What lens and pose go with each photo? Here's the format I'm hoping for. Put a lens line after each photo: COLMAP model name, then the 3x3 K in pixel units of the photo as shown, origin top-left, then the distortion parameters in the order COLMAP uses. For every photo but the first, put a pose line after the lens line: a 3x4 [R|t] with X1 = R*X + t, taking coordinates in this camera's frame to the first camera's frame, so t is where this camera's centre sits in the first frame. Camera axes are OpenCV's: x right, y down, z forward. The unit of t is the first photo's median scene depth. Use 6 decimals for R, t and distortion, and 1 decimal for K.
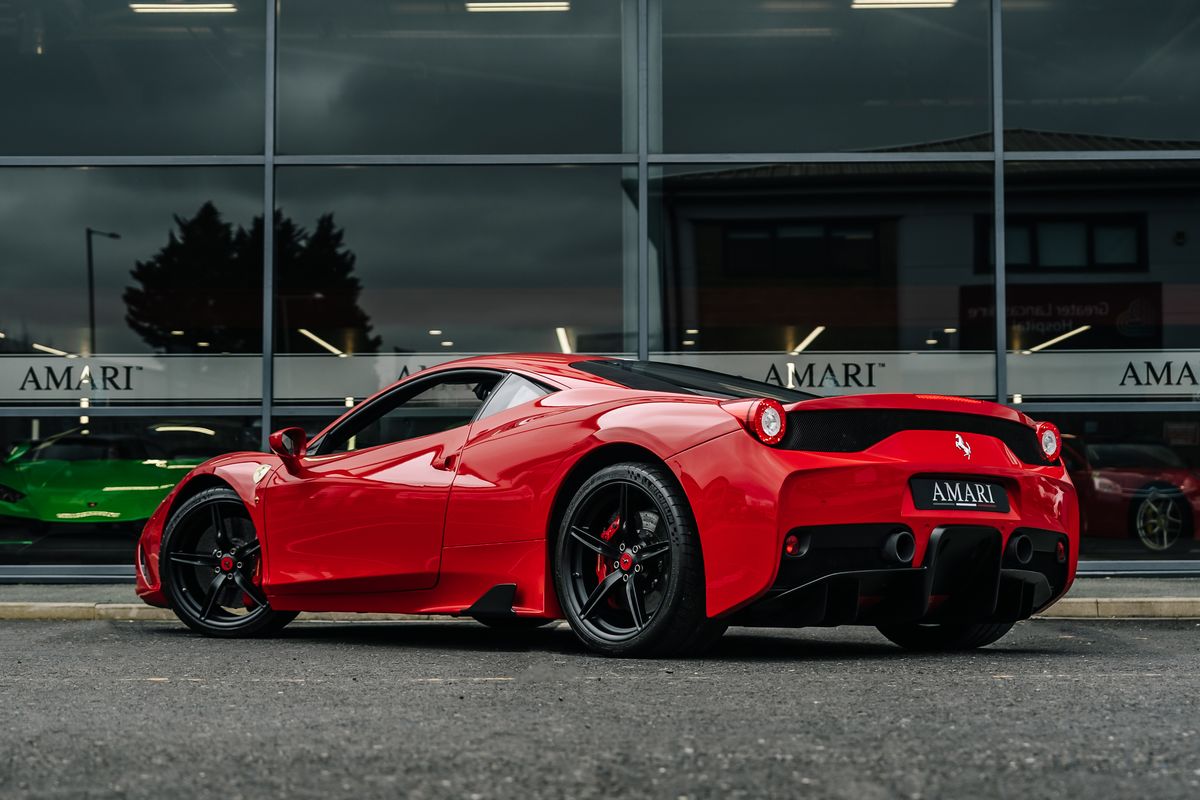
lens RADIAL K [[2142.0, 0, 617.9], [0, 2142.0, 380.9], [0, 0, 1]] dist [0.010582, -0.014797]
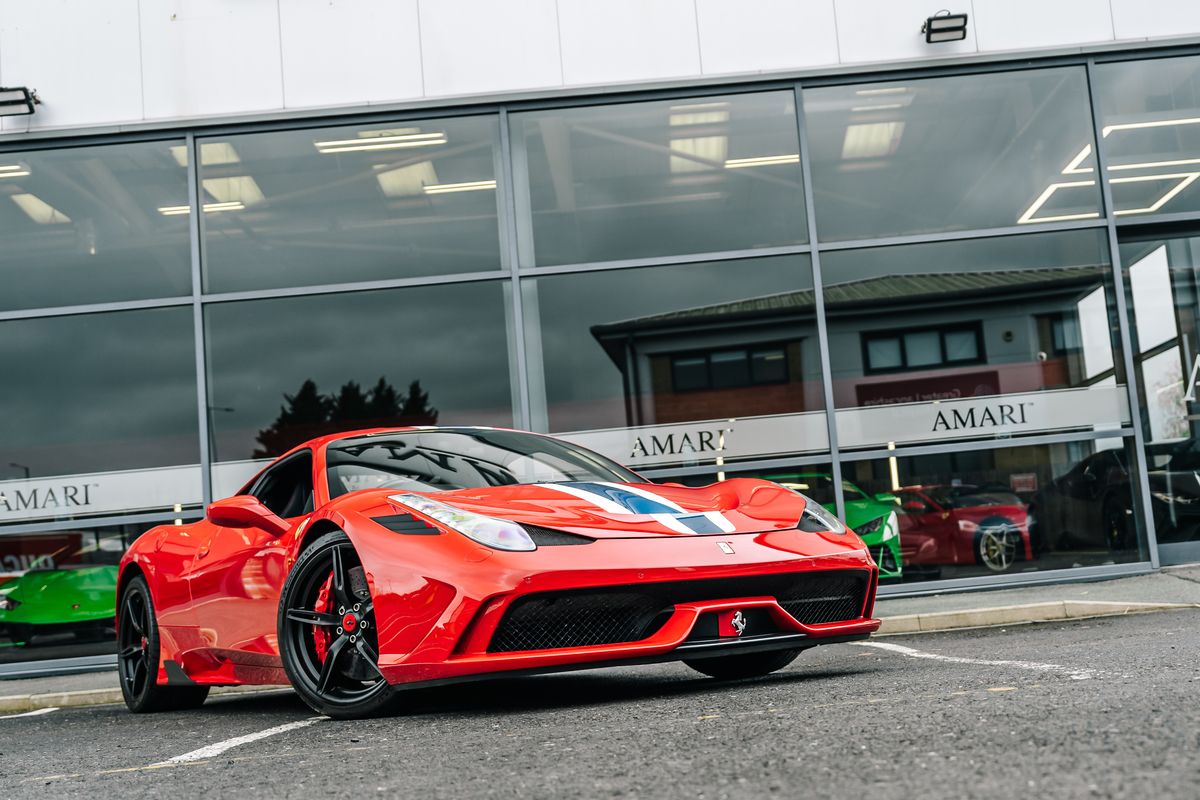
lens RADIAL K [[1513.9, 0, 674.1], [0, 1513.9, 394.4], [0, 0, 1]] dist [0.008062, -0.012862]
pose [[0.996396, -0.080793, 0.025849, 0.072266], [0.082188, 0.994902, -0.058444, 0.018930], [-0.020996, 0.060358, 0.997956, 0.169422]]
